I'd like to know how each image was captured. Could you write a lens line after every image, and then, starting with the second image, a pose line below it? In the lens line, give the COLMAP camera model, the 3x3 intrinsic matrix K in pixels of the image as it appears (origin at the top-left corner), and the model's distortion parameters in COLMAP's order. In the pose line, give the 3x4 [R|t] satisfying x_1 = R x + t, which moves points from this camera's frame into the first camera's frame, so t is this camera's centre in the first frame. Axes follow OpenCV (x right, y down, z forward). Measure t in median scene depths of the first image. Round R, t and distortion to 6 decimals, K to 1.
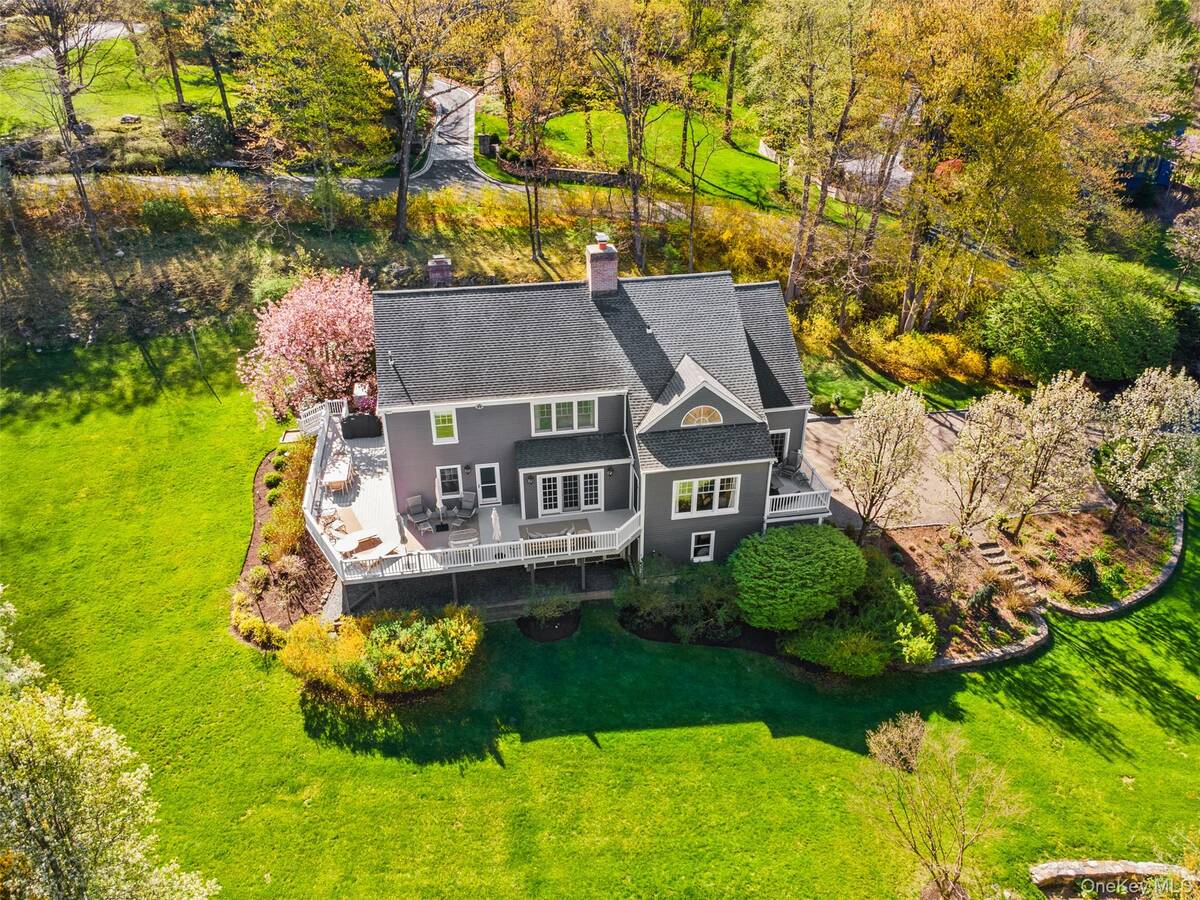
lens RADIAL K [[898.4, 0, 600.0], [0, 898.4, 450.0], [0, 0, 1]] dist [0.006310, 0.066684]
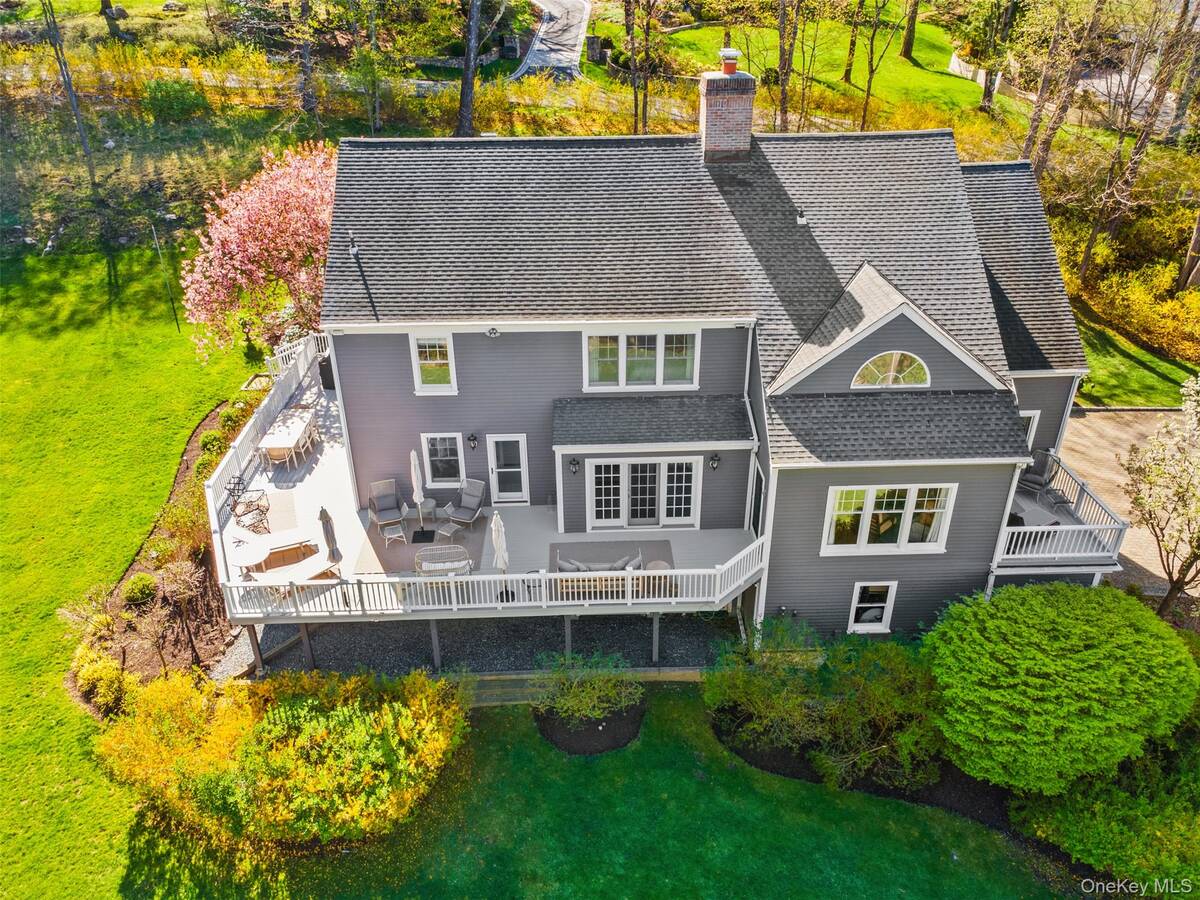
lens RADIAL K [[898.4, 0, 600.0], [0, 898.4, 450.0], [0, 0, 1]] dist [0.006310, 0.066684]
pose [[0.988816, 0.068168, -0.132649, 0.014287], [-0.067869, 0.997671, 0.006778, 0.017555], [0.132802, 0.002301, 0.991140, 0.423852]]
